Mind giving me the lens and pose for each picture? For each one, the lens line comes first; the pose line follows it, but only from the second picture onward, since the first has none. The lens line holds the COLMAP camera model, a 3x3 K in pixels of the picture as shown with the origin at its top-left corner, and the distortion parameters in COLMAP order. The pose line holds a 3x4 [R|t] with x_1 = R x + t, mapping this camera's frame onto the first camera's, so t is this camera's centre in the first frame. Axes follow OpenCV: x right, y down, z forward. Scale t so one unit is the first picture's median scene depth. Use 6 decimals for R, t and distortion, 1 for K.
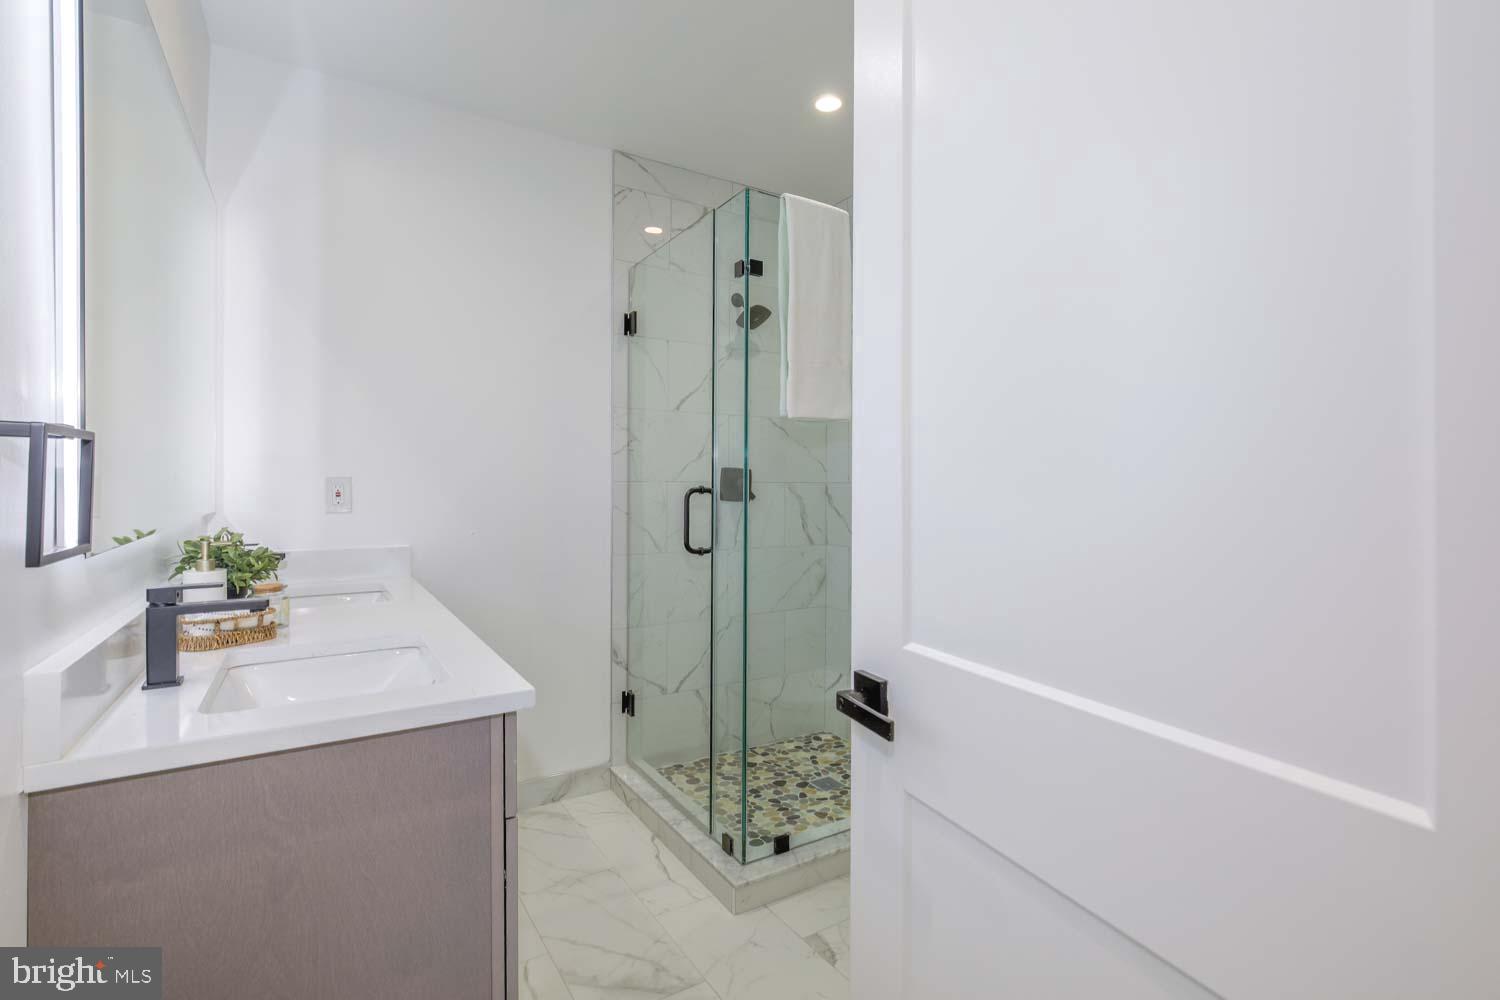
lens RADIAL K [[718.7, 0, 750.0], [0, 718.7, 500.0], [0, 0, 1]] dist [-0.000307, 0.000080]
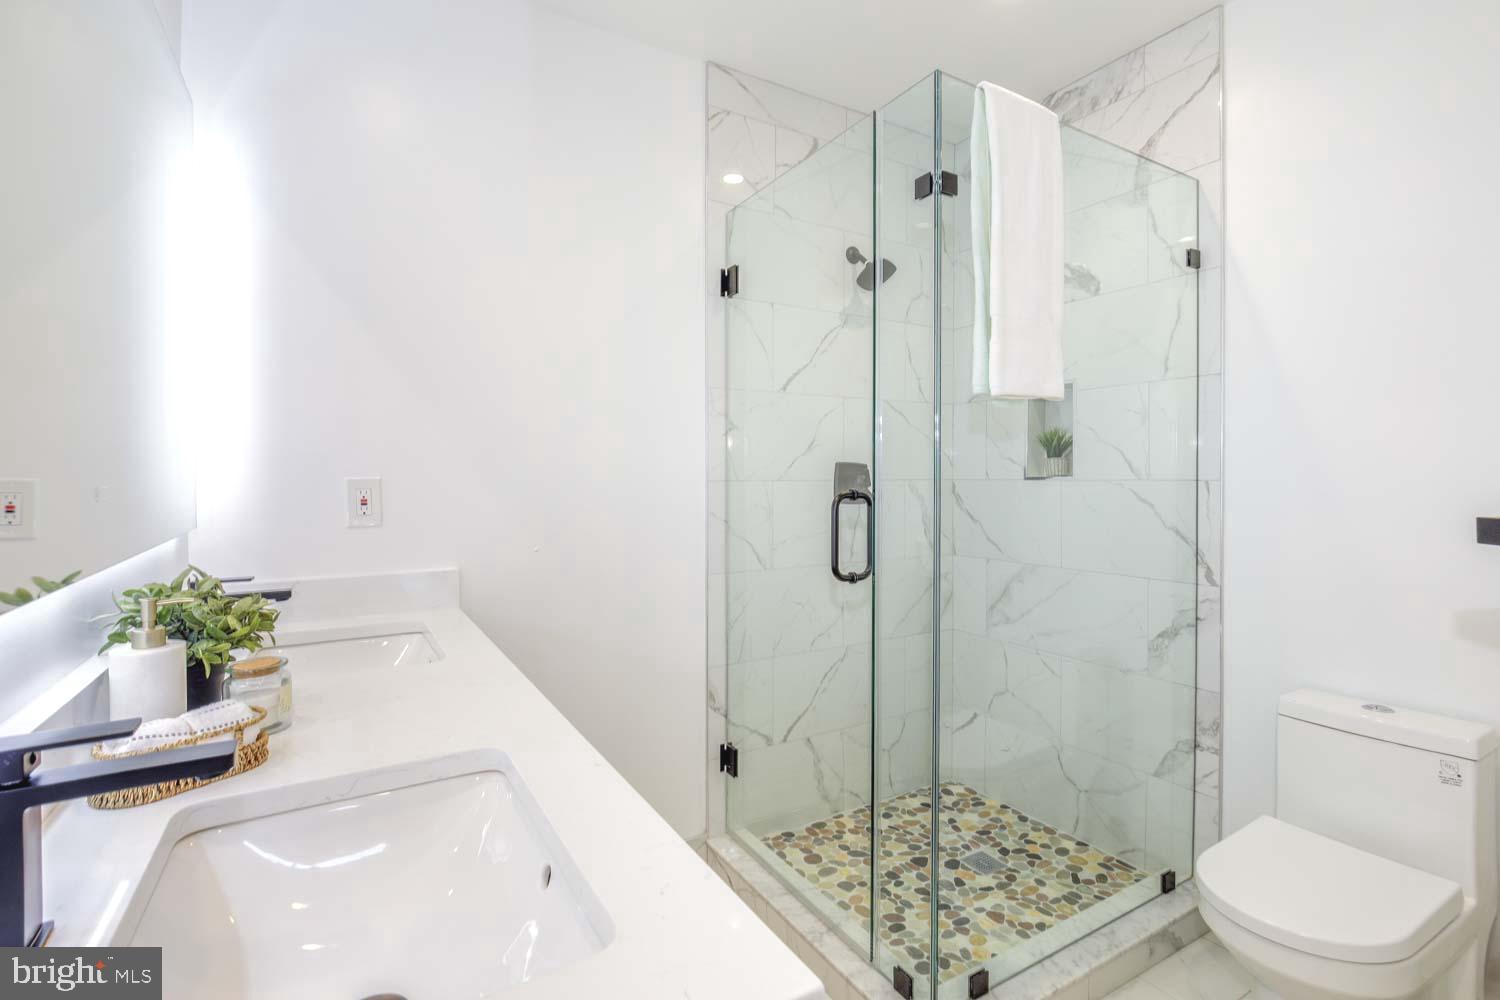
lens RADIAL K [[692.5, 0, 750.7], [0, 692.5, 492.9], [0, 0, 1]] dist [-0.000759, -0.000562]
pose [[0.999972, -0.004764, -0.005727, -0.139498], [0.004800, 0.999969, 0.006296, -0.017309], [0.005697, -0.006323, 0.999964, 0.236036]]
